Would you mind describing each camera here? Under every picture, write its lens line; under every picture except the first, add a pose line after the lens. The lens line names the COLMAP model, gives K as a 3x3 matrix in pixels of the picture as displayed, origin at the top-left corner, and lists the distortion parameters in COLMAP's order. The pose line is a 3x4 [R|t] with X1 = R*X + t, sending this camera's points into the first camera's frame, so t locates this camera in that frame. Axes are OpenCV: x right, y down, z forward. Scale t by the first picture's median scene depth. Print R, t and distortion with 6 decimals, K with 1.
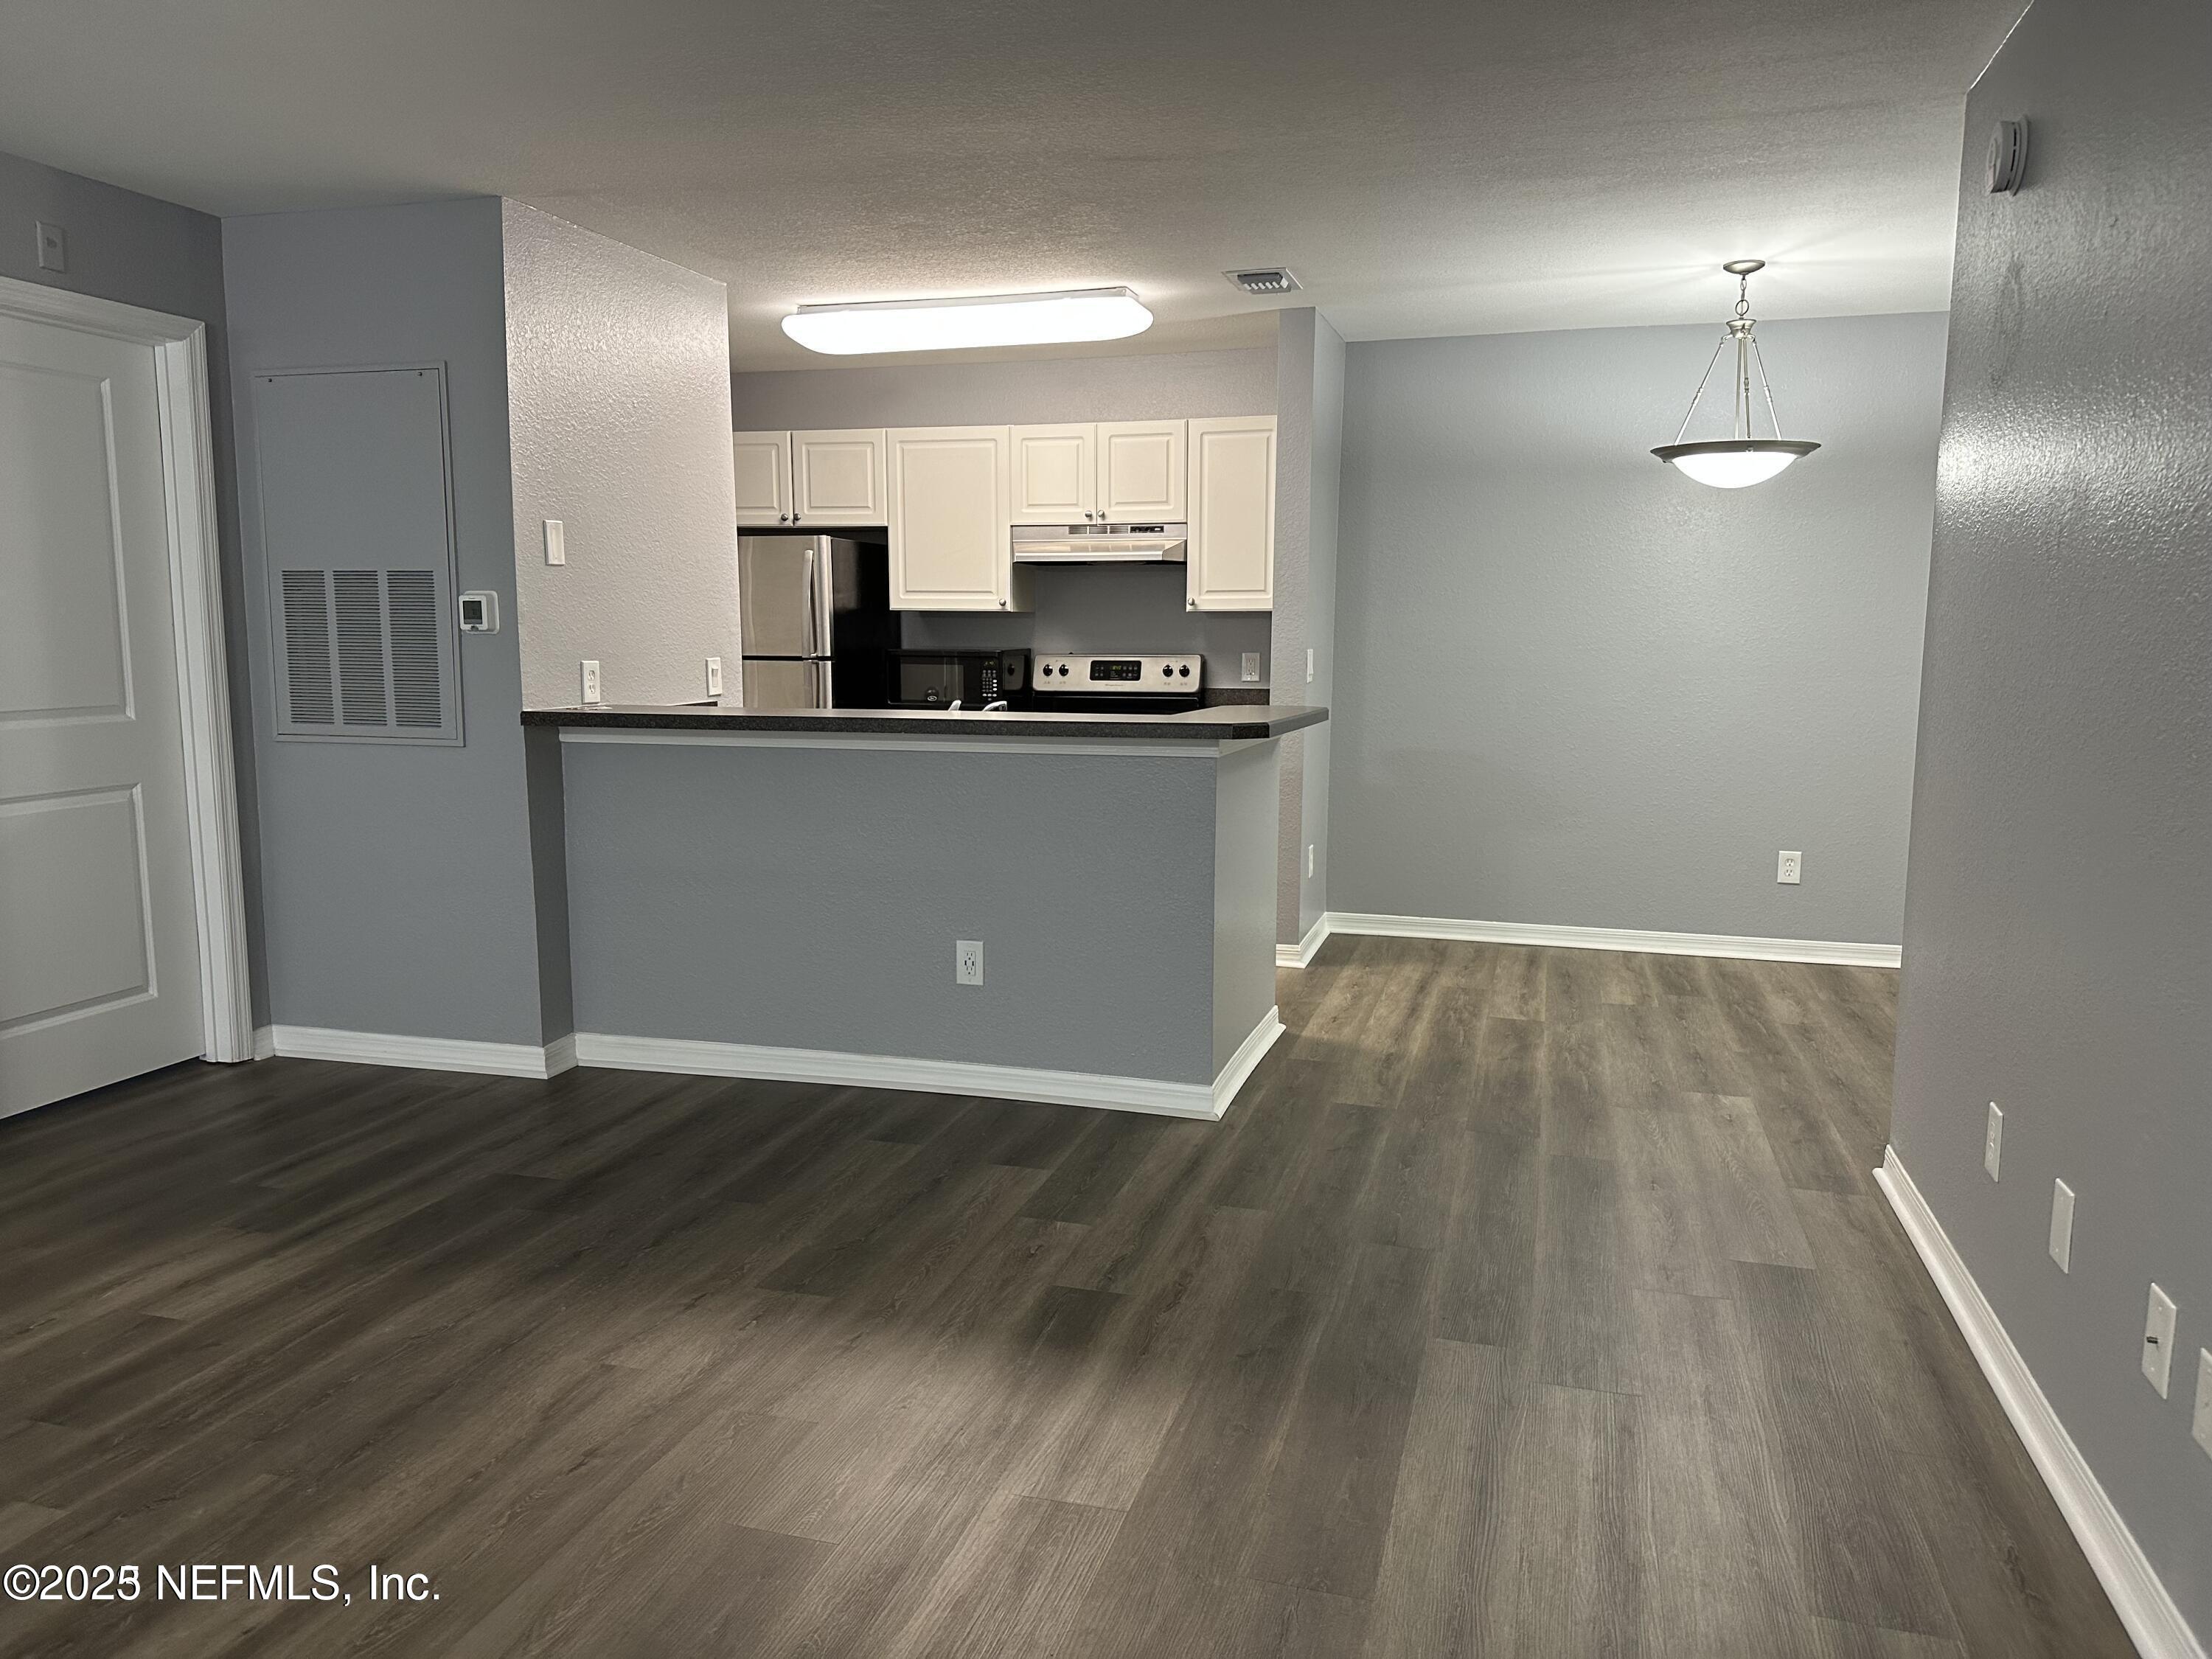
lens RADIAL K [[1560.7, 0, 1108.3], [0, 1560.7, 837.1], [0, 0, 1]] dist [0.117499, -0.003879]
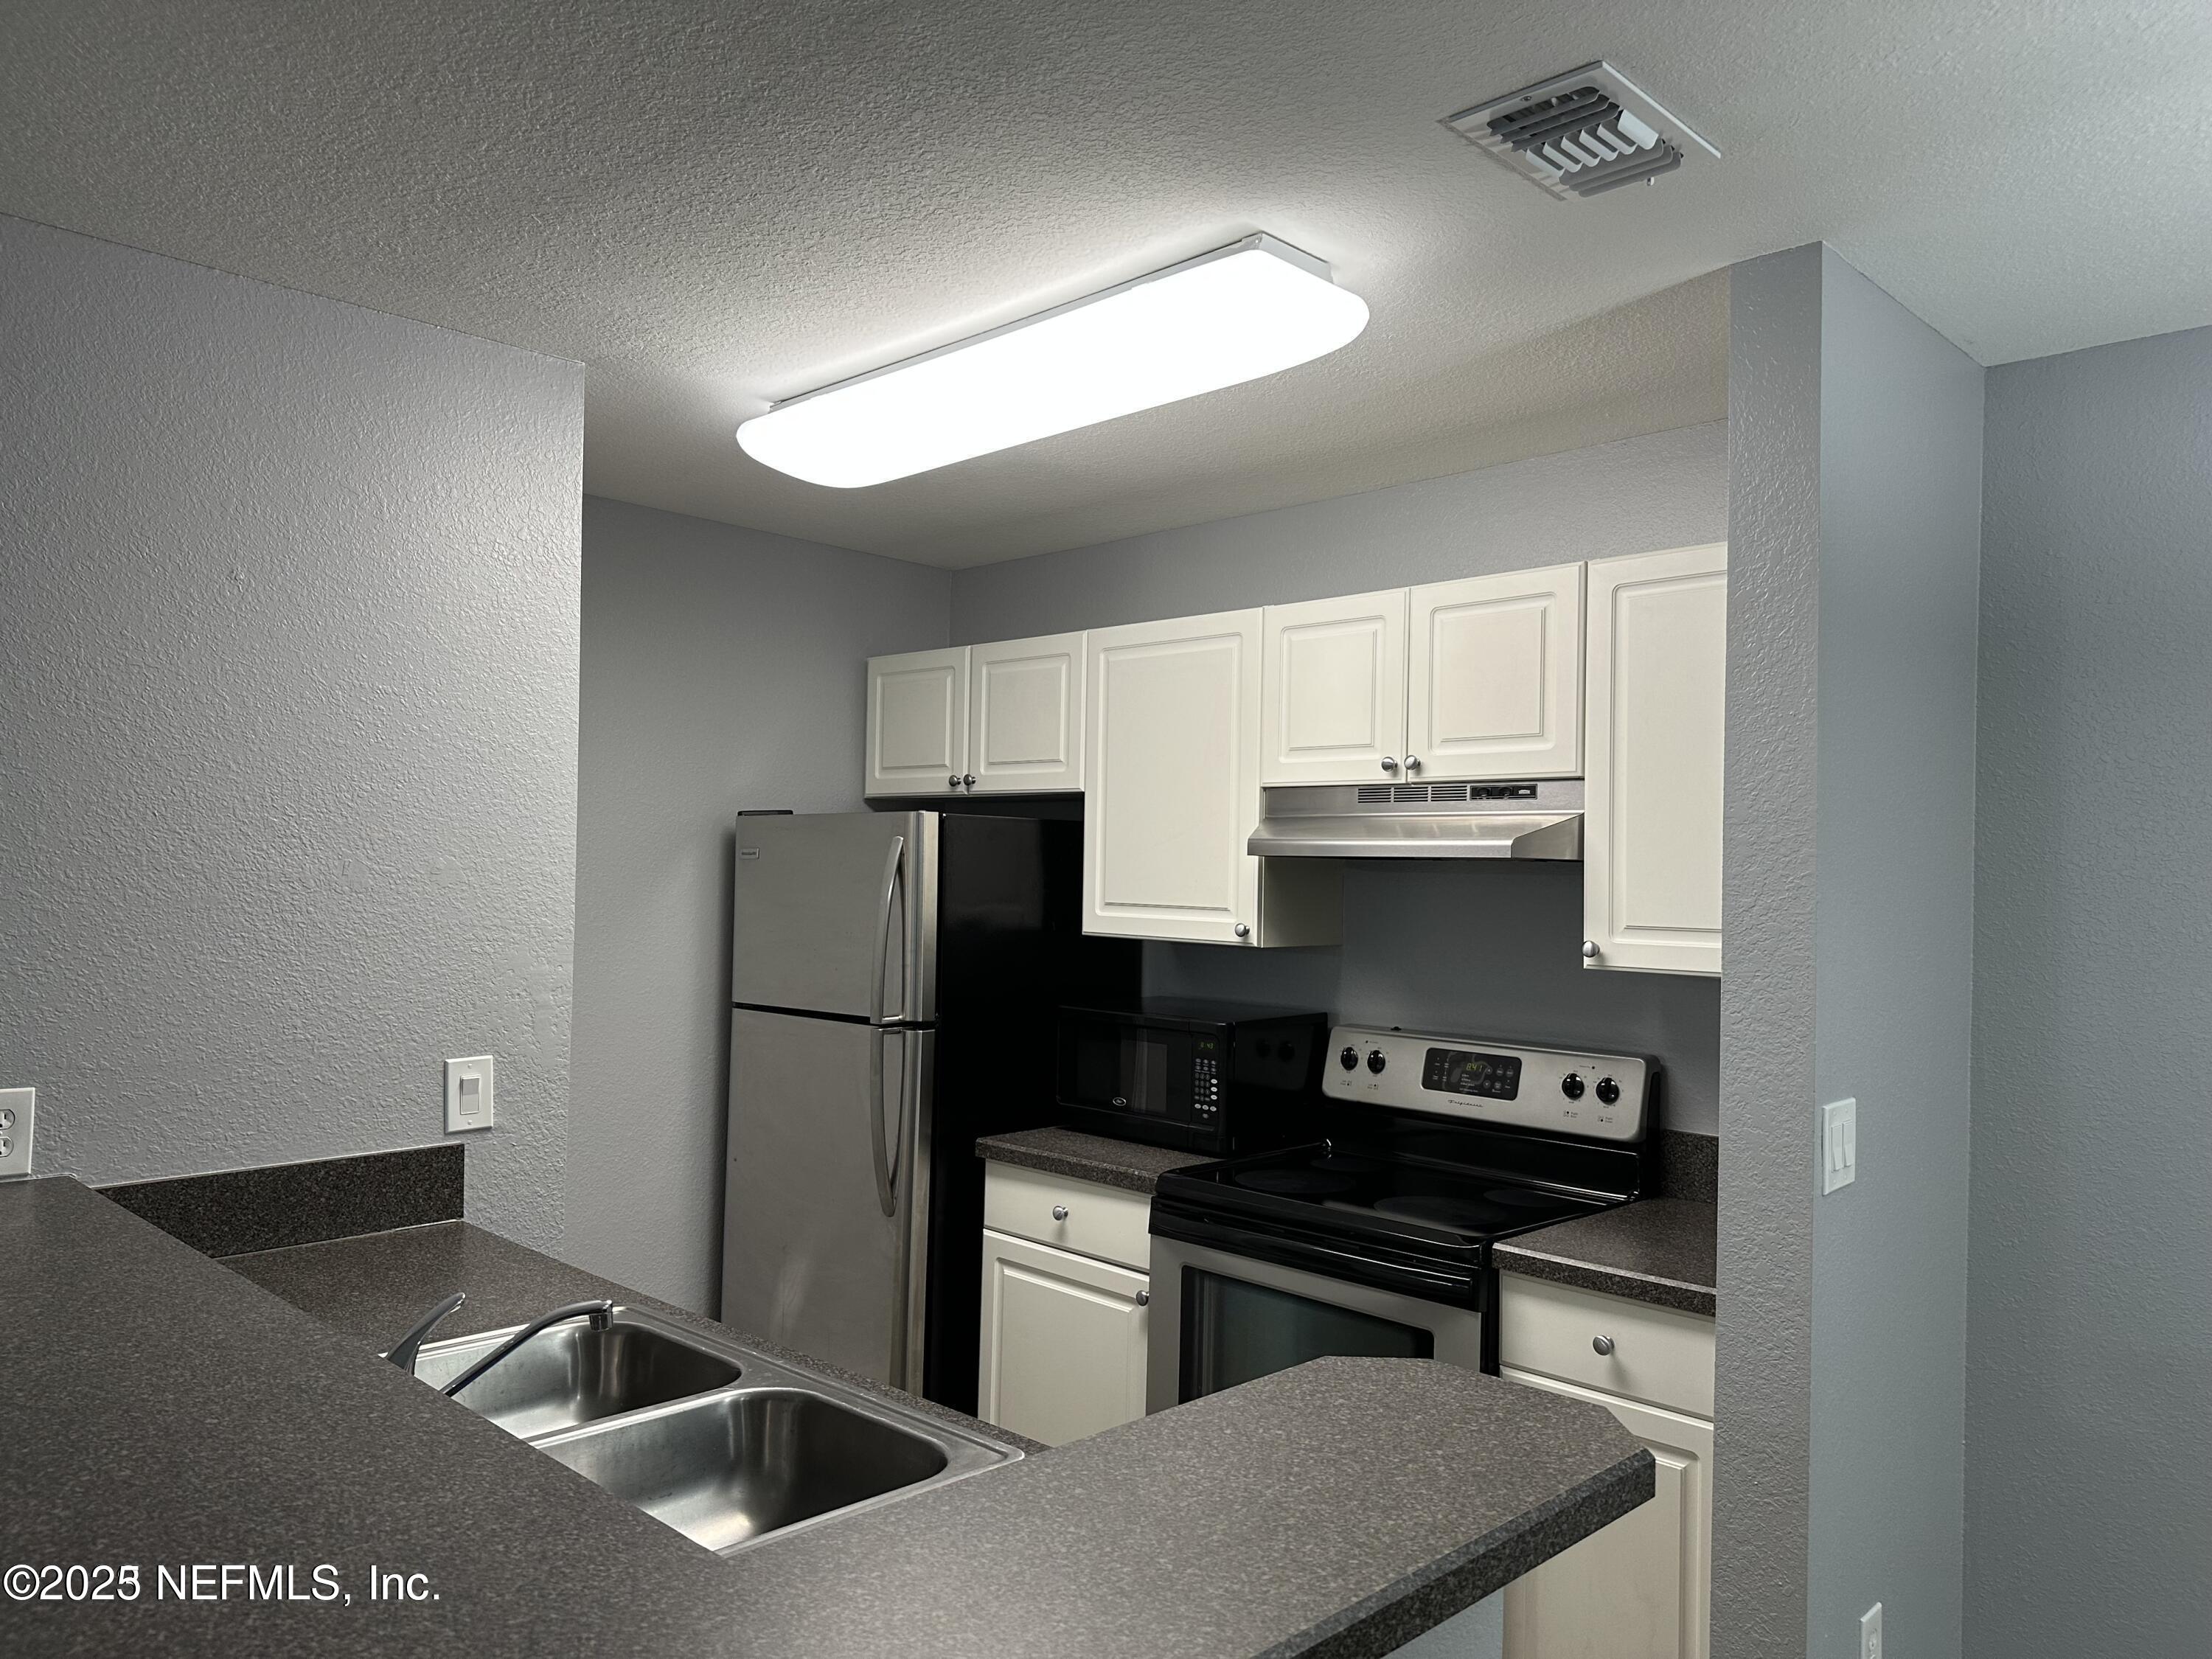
lens RADIAL K [[1560.7, 0, 1094.3], [0, 1560.7, 824.3], [0, 0, 1]] dist [0.117499, -0.003879]
pose [[0.877143, -0.000254, -0.480230, 0.141451], [-0.079698, 0.986055, -0.146092, -0.104211], [0.473570, 0.166417, 0.864891, 0.515736]]
